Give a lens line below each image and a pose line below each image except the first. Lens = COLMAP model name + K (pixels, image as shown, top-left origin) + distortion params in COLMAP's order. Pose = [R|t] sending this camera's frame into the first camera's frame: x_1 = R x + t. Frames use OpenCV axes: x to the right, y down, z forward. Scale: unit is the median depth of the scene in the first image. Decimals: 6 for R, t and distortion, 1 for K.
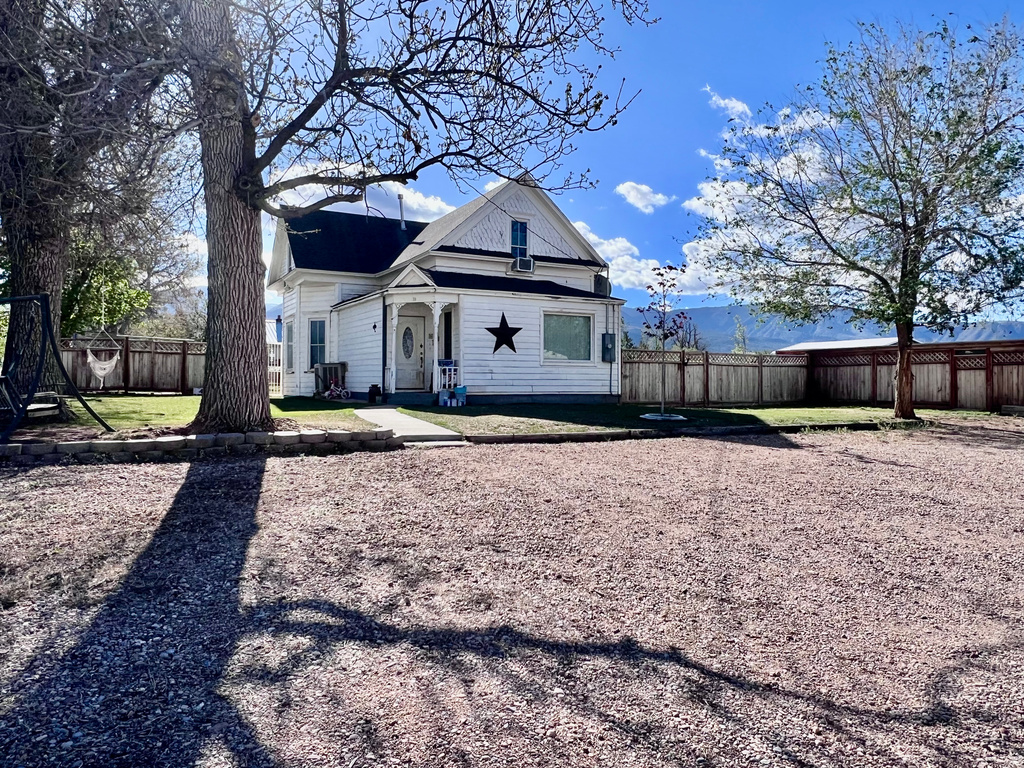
lens RADIAL K [[691.0, 0, 512.0], [0, 691.0, 384.0], [0, 0, 1]] dist [-0.000303, 0.000501]
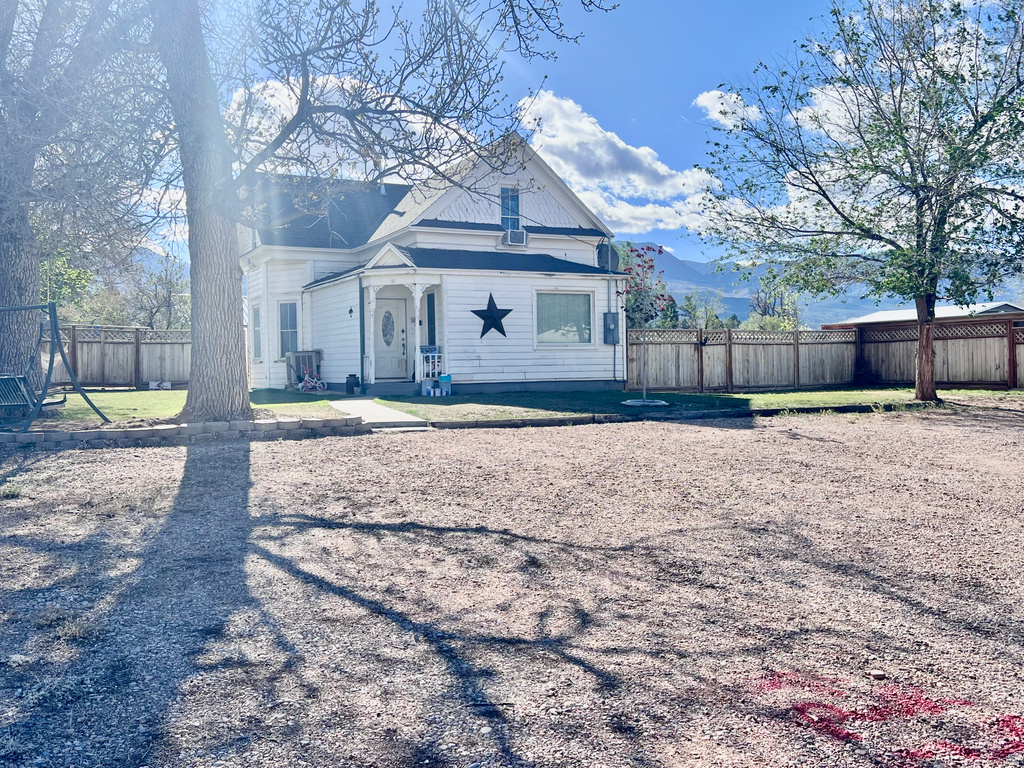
lens RADIAL K [[908.0, 0, 512.0], [0, 908.0, 384.0], [0, 0, 1]] dist [0.111317, -0.192020]
pose [[0.999233, -0.019250, -0.034113, 0.052857], [0.019827, 0.999665, 0.016648, -0.002425], [0.033782, -0.017312, 0.999279, -0.197955]]
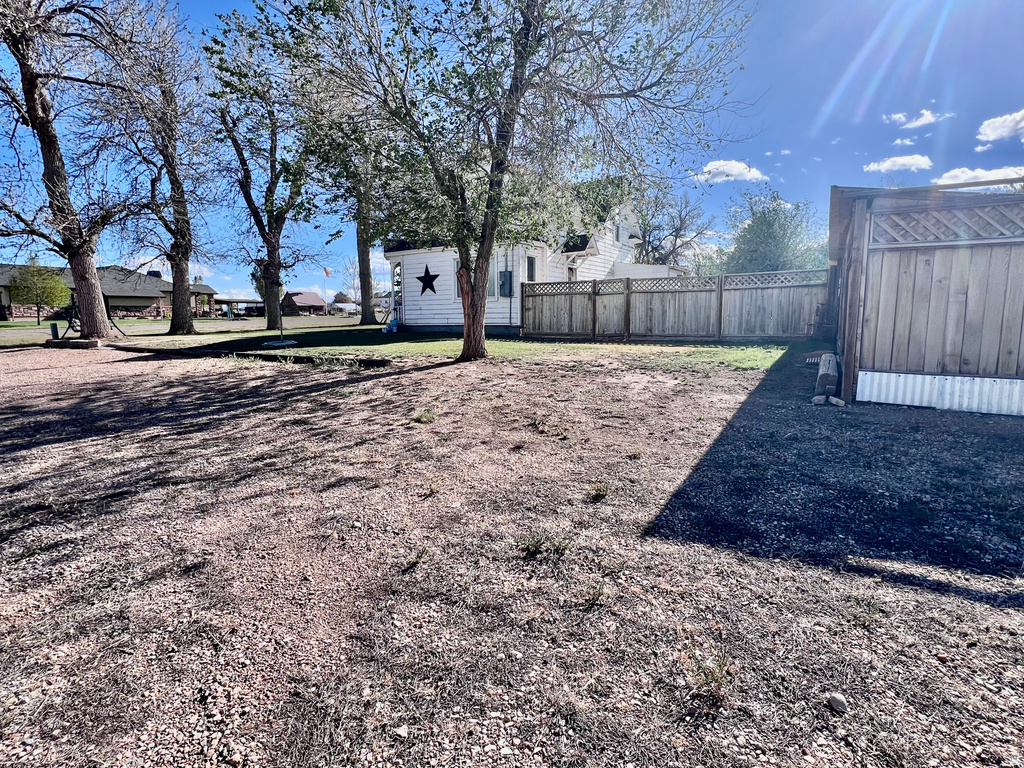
lens RADIAL K [[502.4, 0, 510.6], [0, 502.4, 379.2], [0, 0, 1]] dist [-0.004618, 0.001132]
pose [[0.496396, 0.100371, -0.862274, 0.921171], [0.014903, 0.992162, 0.124070, 0.000239], [0.867968, -0.074438, 0.491009, 0.630552]]
